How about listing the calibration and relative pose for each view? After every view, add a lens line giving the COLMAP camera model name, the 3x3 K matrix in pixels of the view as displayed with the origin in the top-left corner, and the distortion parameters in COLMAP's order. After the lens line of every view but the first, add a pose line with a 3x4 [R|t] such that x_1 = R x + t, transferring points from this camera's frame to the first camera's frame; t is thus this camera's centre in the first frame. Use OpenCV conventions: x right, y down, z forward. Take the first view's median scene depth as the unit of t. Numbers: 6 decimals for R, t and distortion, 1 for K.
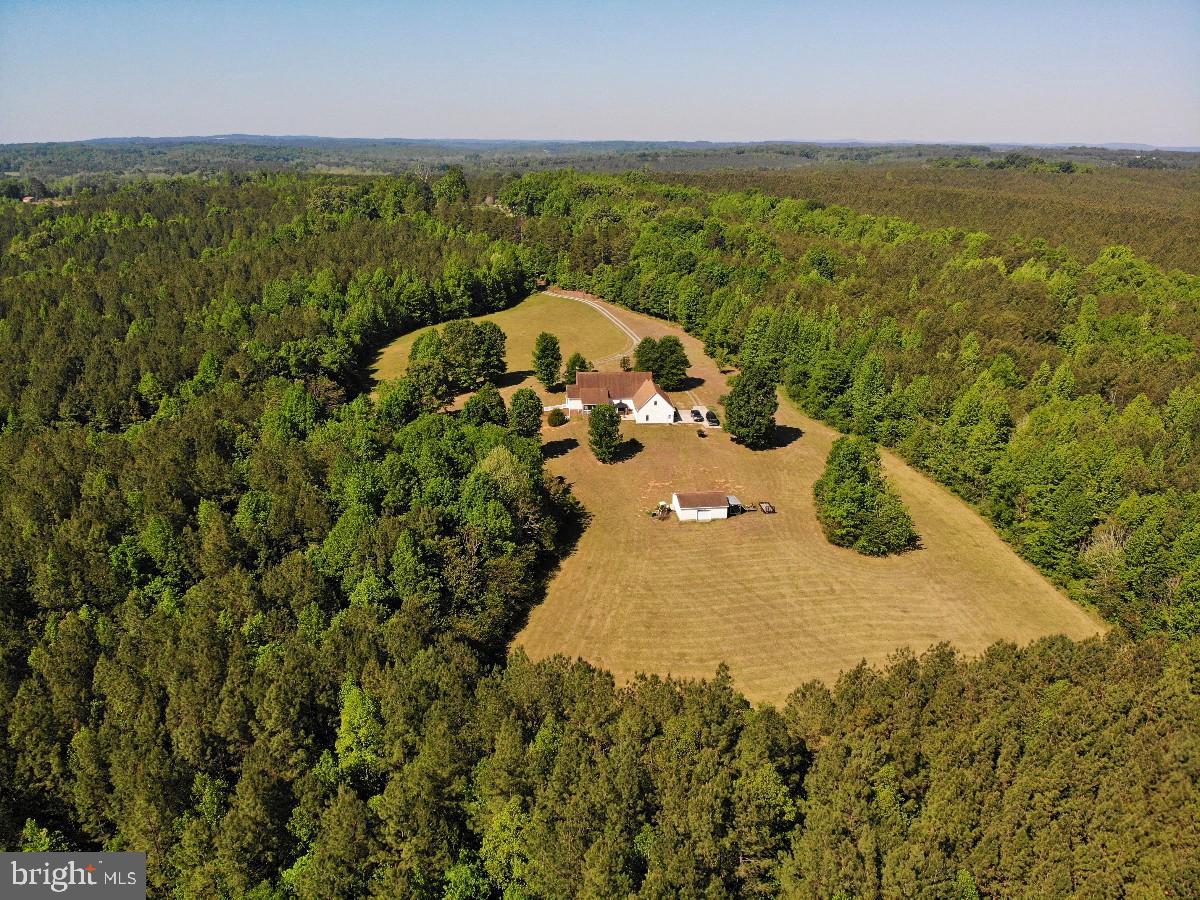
lens RADIAL K [[869.1, 0, 597.9], [0, 869.1, 452.3], [0, 0, 1]] dist [0.028342, -0.064998]
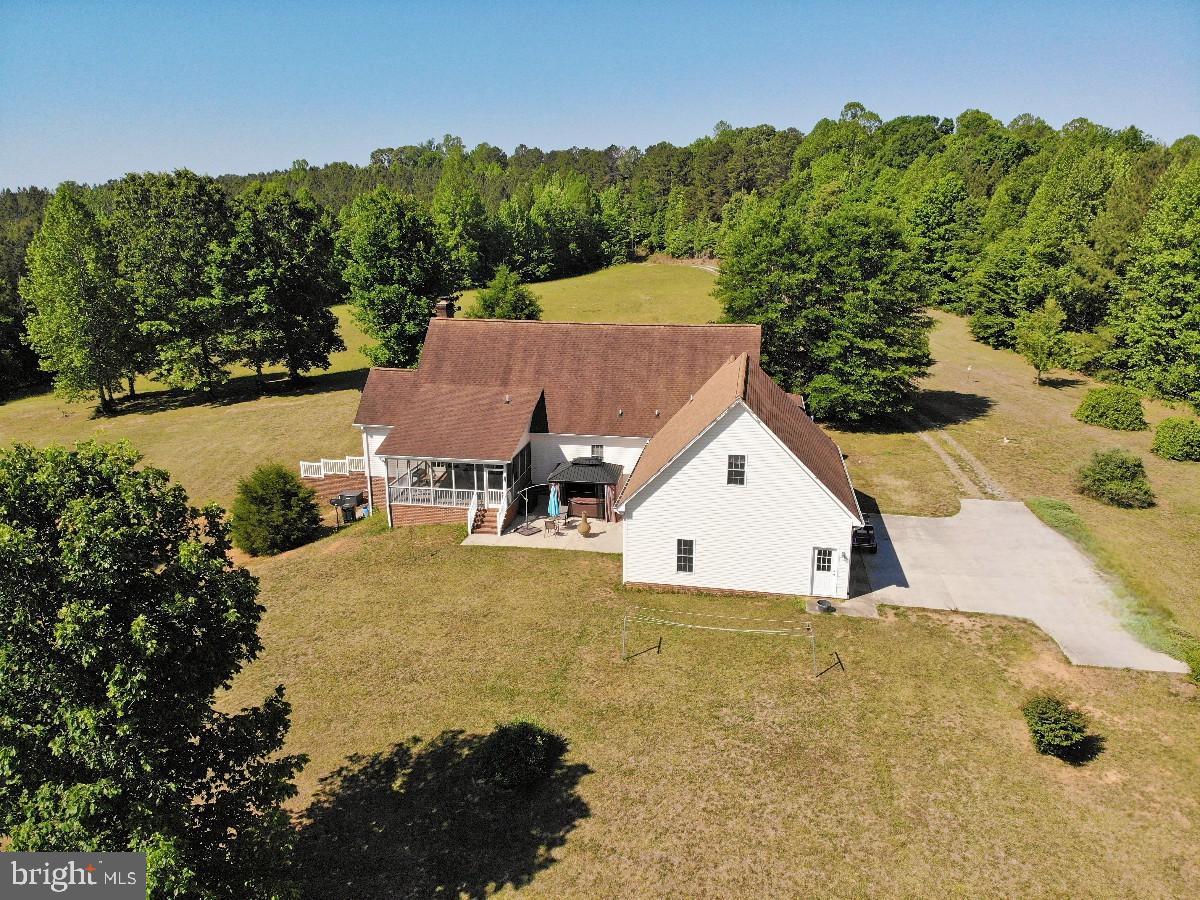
lens RADIAL K [[869.1, 0, 598.1], [0, 869.1, 461.6], [0, 0, 1]] dist [0.028342, -0.064998]
pose [[0.973491, 0.058941, -0.221001, 0.060871], [-0.072464, 0.995931, -0.053582, -0.038021], [0.216943, 0.068176, 0.973801, 0.665307]]
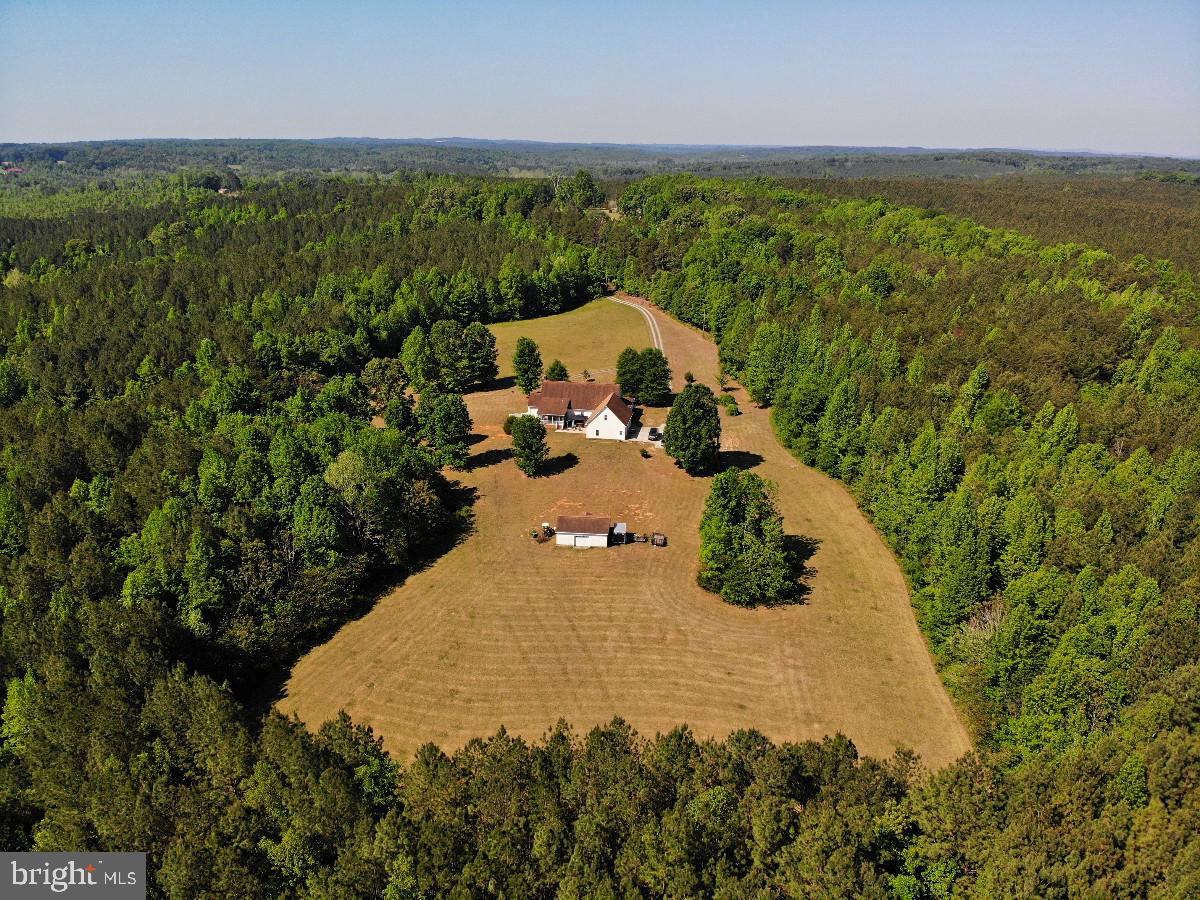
lens RADIAL K [[869.1, 0, 610.3], [0, 869.1, 447.7], [0, 0, 1]] dist [0.028342, -0.064998]
pose [[0.977979, 0.075245, -0.194669, 0.205499], [-0.077126, 0.997019, -0.002087, -0.018049], [0.193931, 0.017055, 0.980867, 0.055783]]
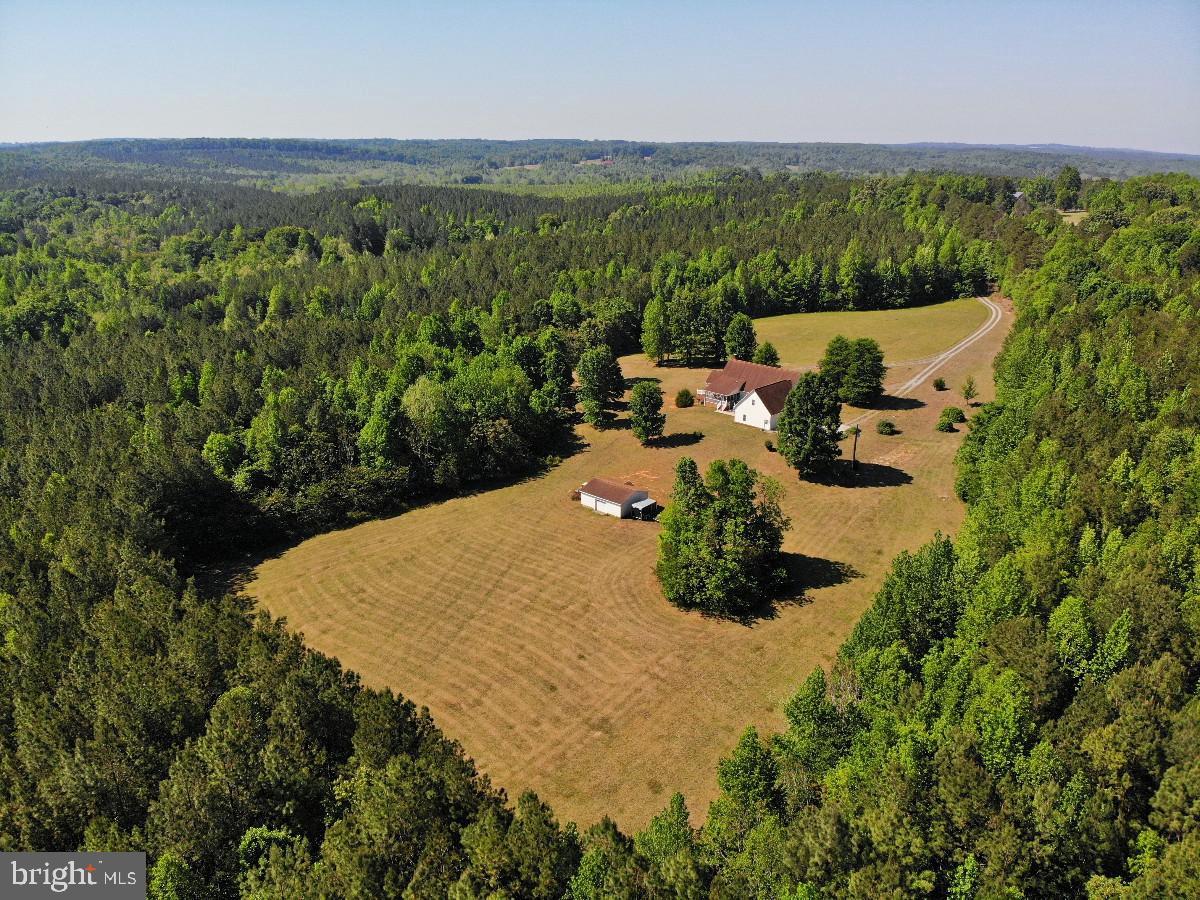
lens RADIAL K [[869.1, 0, 586.8], [0, 869.1, 455.1], [0, 0, 1]] dist [0.028342, -0.064998]
pose [[0.655014, 0.245239, -0.714713, 0.474491], [-0.244851, 0.963718, 0.106282, -0.046323], [0.714846, 0.105382, 0.691295, 0.222944]]
